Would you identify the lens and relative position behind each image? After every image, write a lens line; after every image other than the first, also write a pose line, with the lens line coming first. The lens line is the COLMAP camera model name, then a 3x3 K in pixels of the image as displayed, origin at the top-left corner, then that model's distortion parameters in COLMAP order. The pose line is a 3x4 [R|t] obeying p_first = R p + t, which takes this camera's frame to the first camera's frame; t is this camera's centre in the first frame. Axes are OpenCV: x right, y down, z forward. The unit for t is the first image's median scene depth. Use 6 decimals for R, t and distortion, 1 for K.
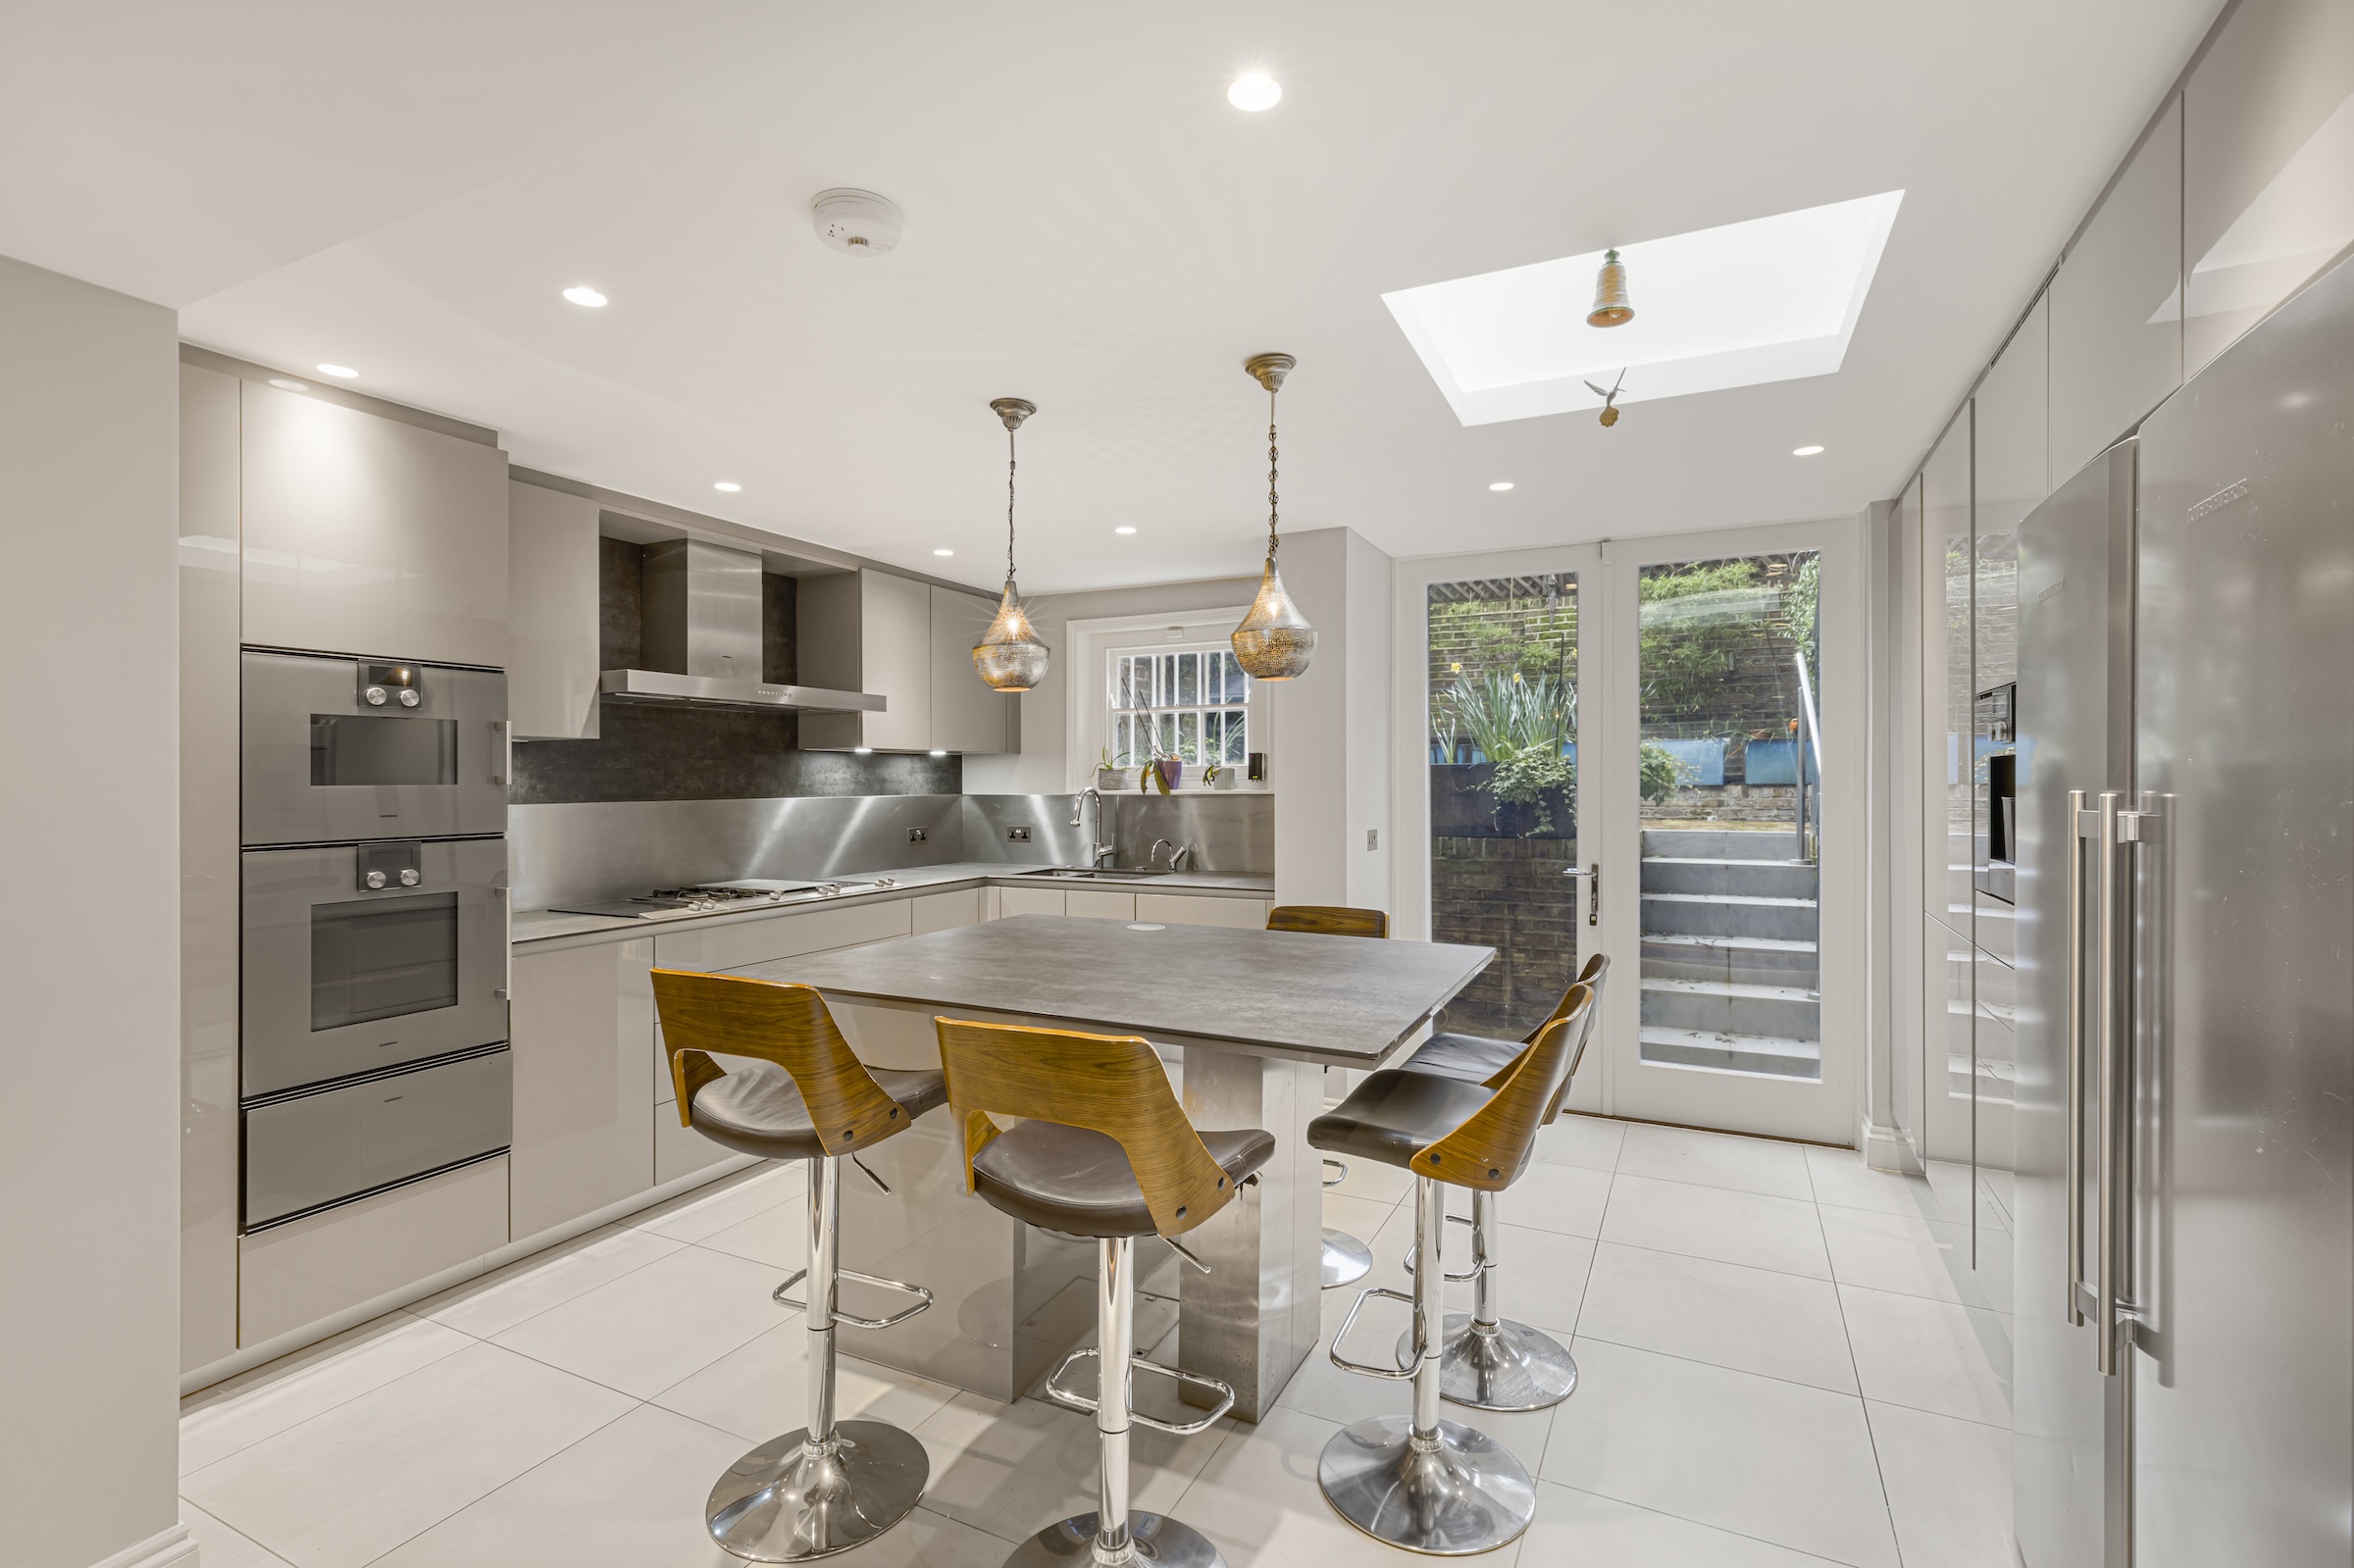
lens RADIAL K [[1077.7, 0, 1171.2], [0, 1077.7, 779.2], [0, 0, 1]] dist [0.011936, 0.000841]
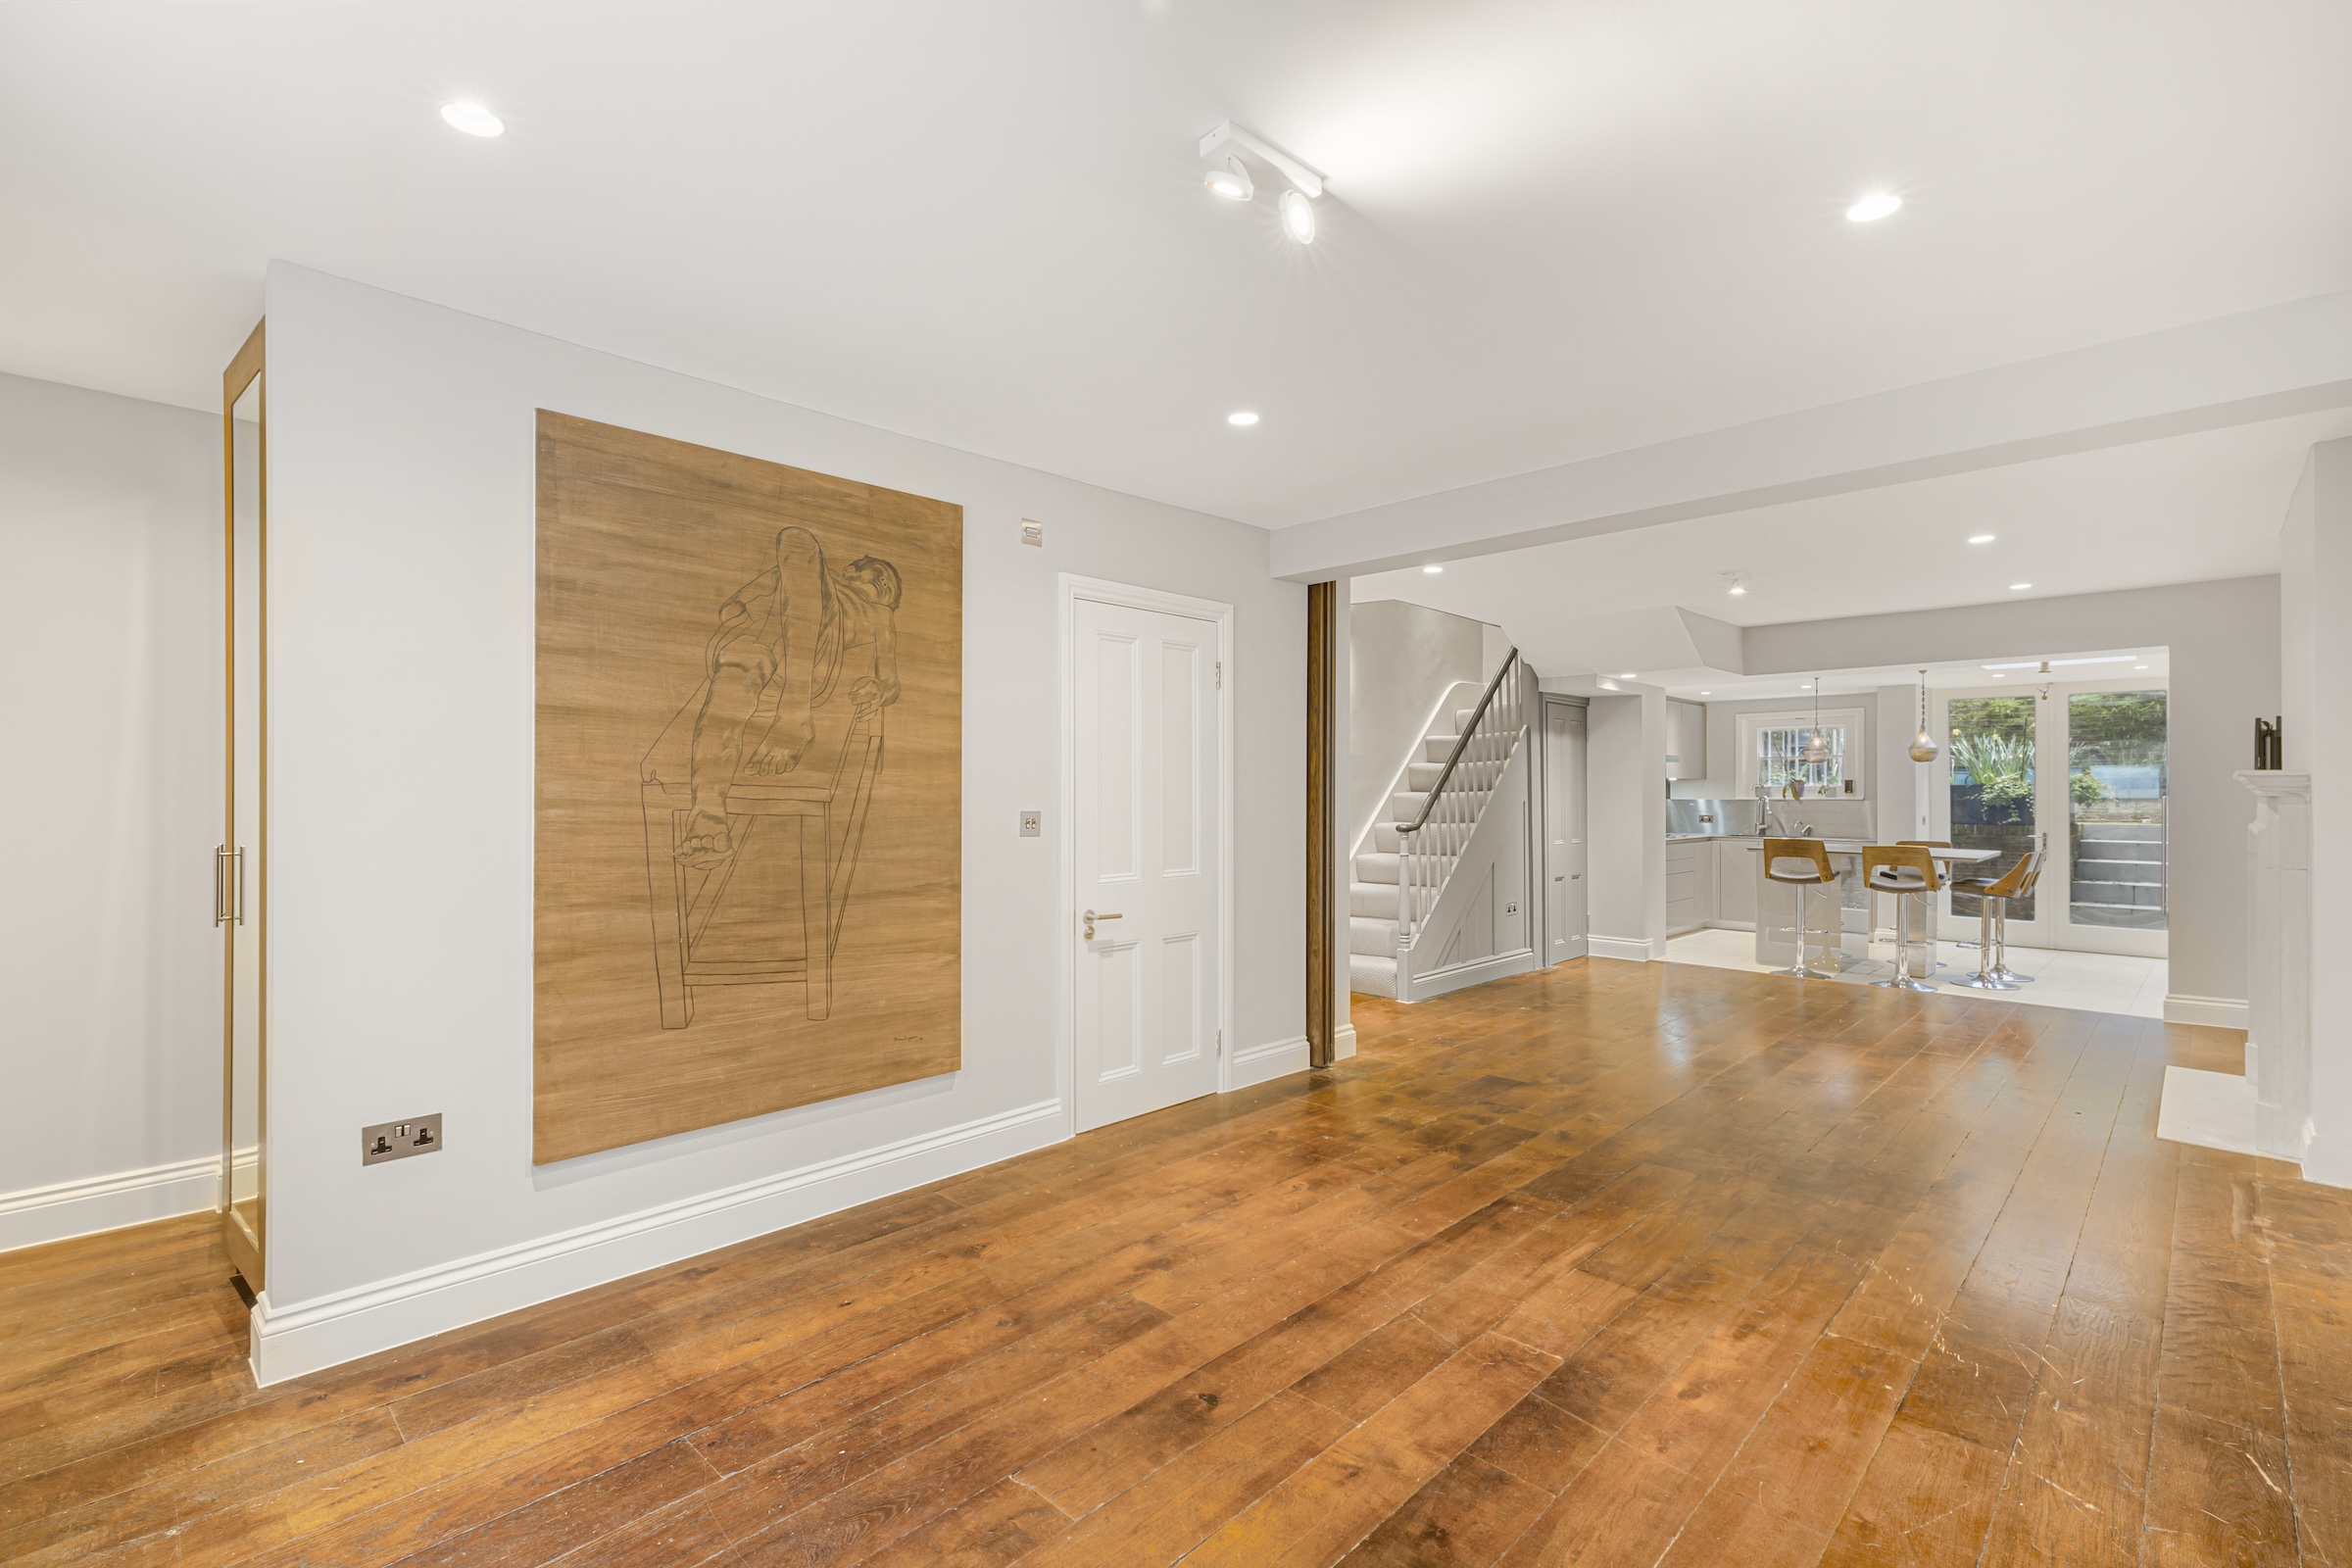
lens RADIAL K [[1076.9, 0, 1182.2], [0, 1076.9, 793.1], [0, 0, 1]] dist [0.011936, 0.000841]
pose [[0.952641, 0.005623, -0.304044, -0.476010], [-0.005838, 0.999983, 0.000199, 0.007830], [0.304040, 0.001585, 0.952658, -1.282278]]
